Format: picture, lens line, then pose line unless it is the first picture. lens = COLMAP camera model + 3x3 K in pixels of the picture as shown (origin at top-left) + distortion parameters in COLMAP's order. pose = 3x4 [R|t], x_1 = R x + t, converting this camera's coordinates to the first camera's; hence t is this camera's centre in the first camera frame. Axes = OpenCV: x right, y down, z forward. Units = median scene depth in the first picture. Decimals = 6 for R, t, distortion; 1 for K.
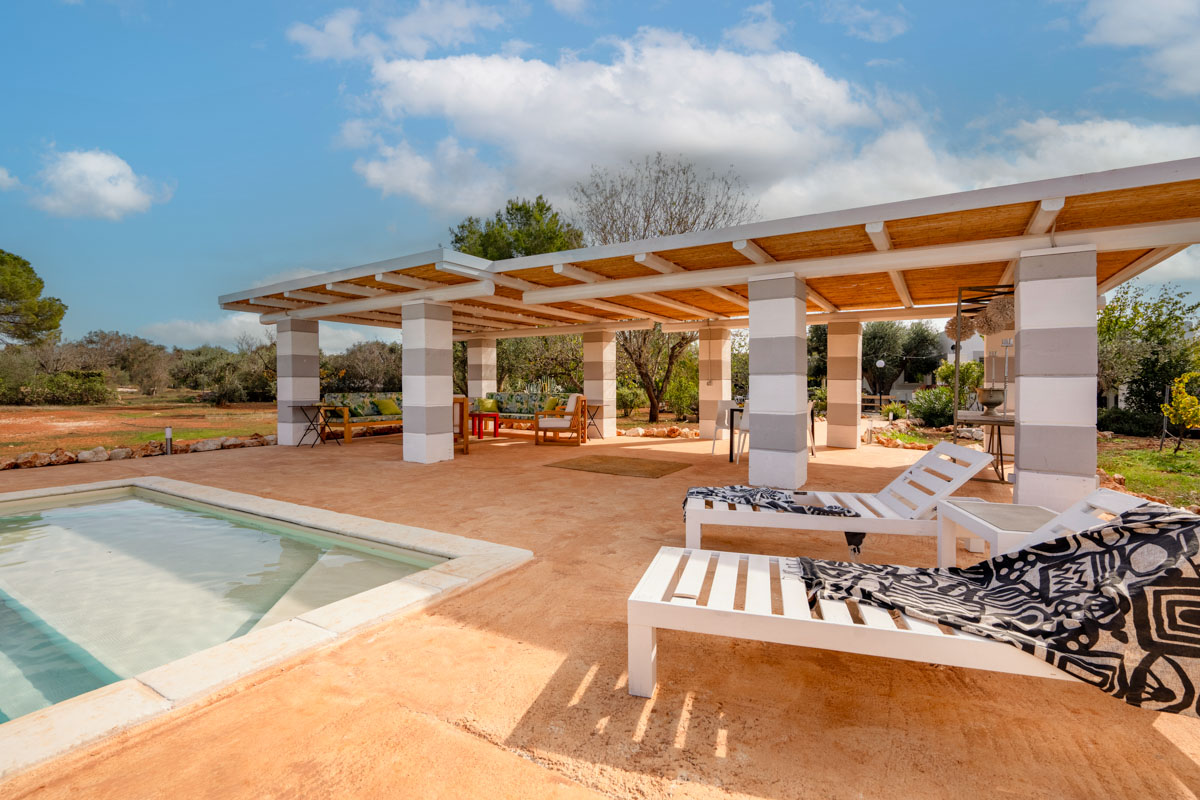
lens RADIAL K [[557.7, 0, 596.4], [0, 557.7, 389.8], [0, 0, 1]] dist [-0.016490, 0.000172]
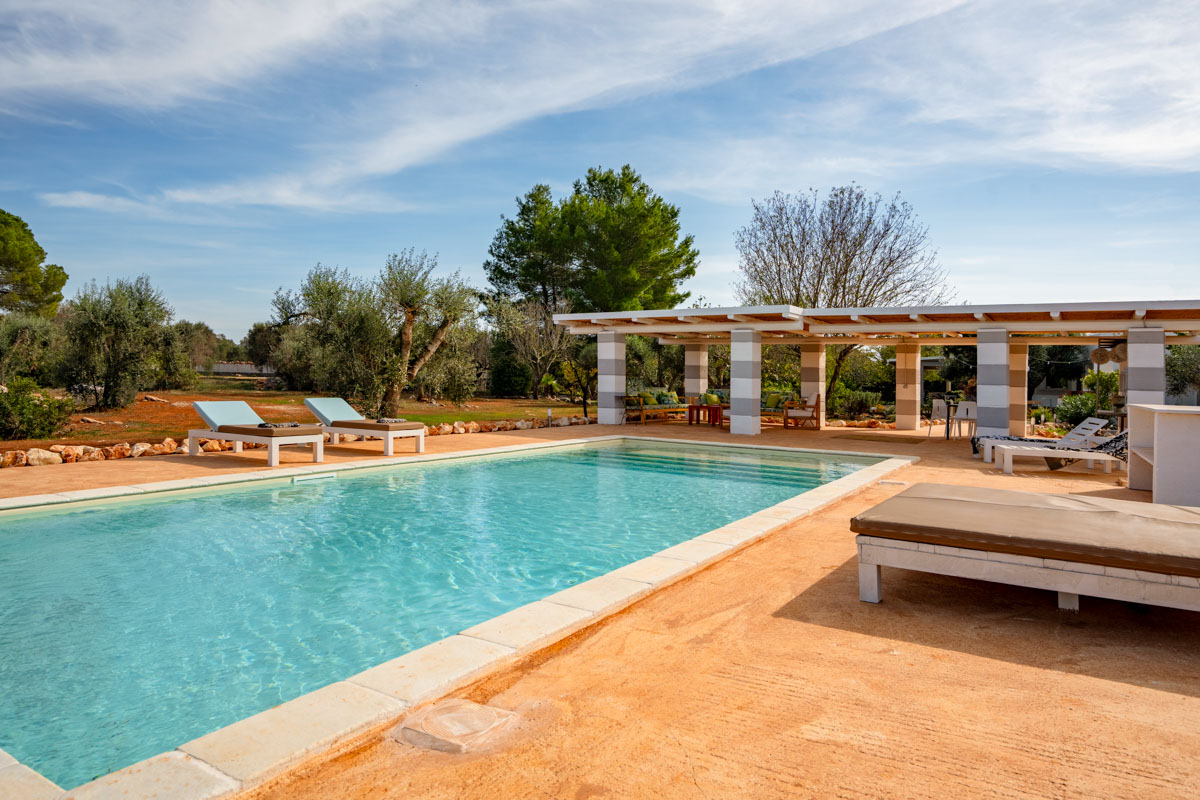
lens RADIAL K [[735.9, 0, 601.2], [0, 735.9, 371.6], [0, 0, 1]] dist [-0.001792, -0.000580]
pose [[0.999327, 0.023948, -0.027771, -0.402603], [-0.024451, 0.999540, -0.017919, 0.001425], [0.027330, 0.018586, 0.999454, -0.646809]]
